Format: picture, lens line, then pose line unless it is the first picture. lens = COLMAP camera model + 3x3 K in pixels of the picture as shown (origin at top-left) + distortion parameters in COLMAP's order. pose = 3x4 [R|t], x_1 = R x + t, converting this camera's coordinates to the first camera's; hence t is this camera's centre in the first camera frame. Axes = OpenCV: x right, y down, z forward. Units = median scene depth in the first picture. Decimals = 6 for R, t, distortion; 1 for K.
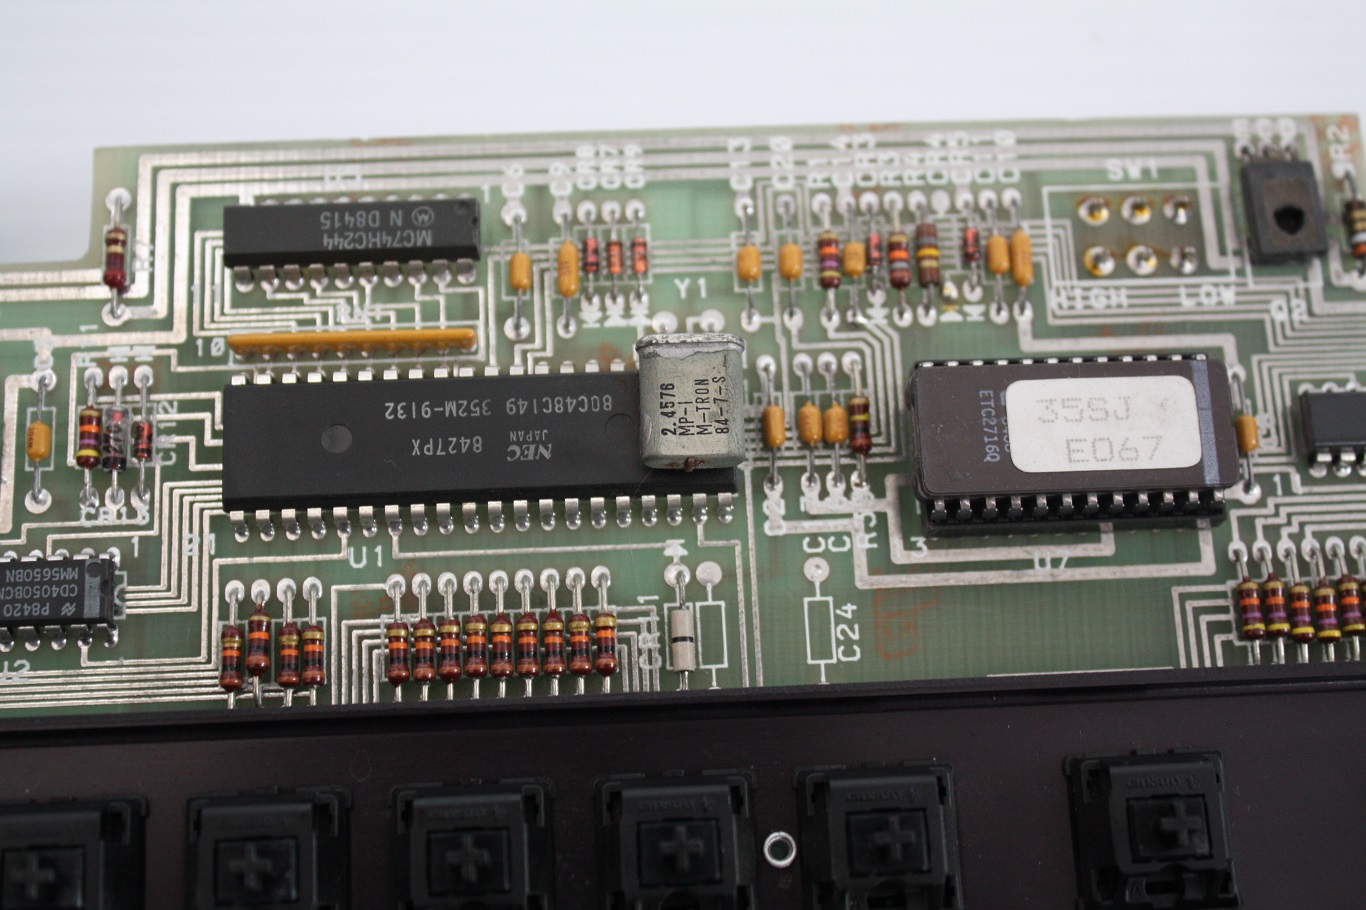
lens RADIAL K [[2172.3, 0, 683.0], [0, 2172.3, 455.0], [0, 0, 1]] dist [-0.035317, -0.000662]
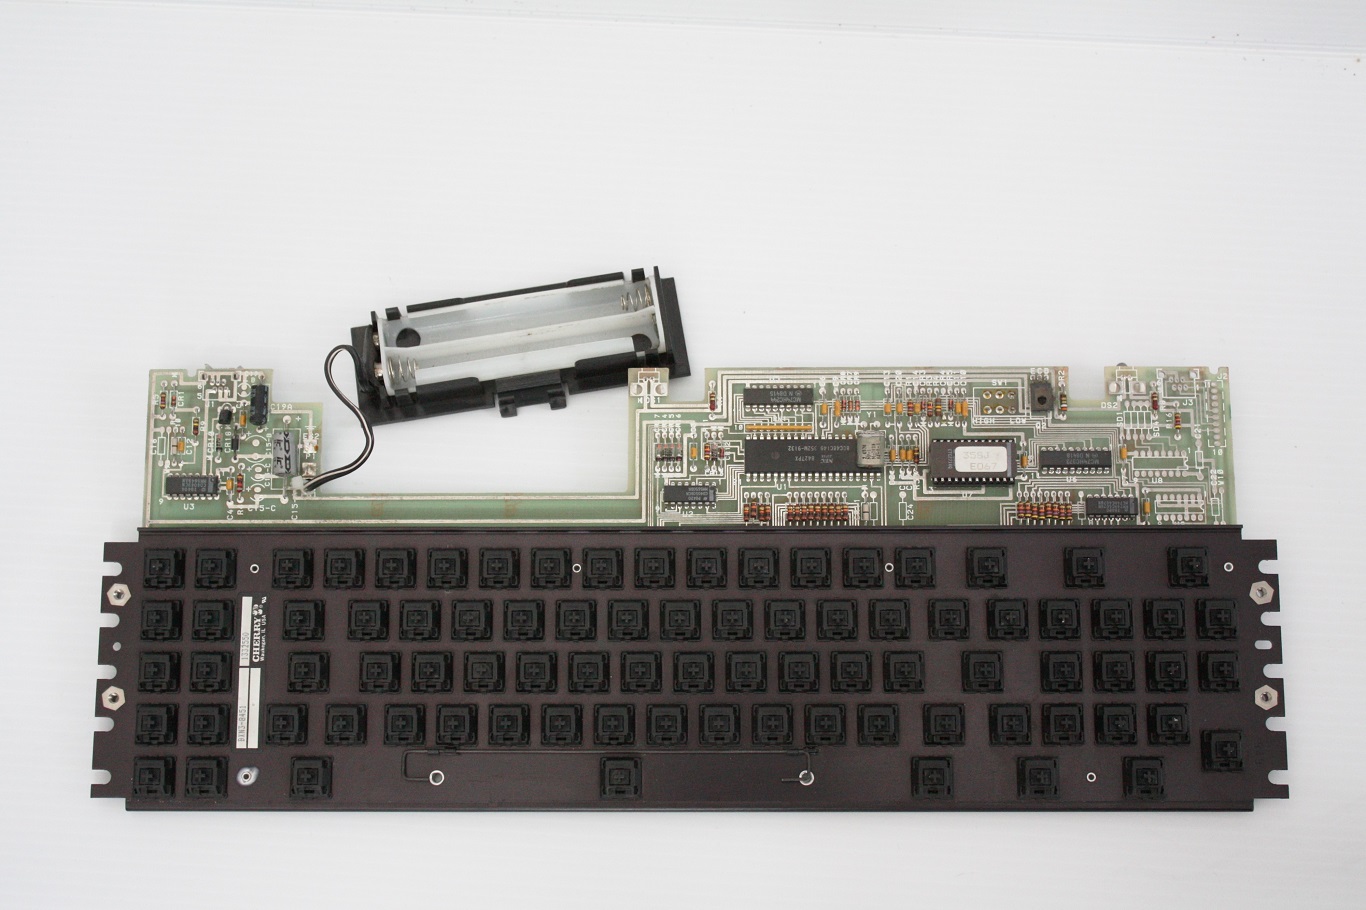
lens RADIAL K [[2172.3, 0, 683.0], [0, 2172.3, 455.0], [0, 0, 1]] dist [-0.035317, -0.000662]
pose [[0.996787, 0.036868, -0.071109, -0.050049], [-0.031788, 0.996949, 0.071294, -0.261910], [0.073521, -0.068805, 0.994917, -2.656470]]
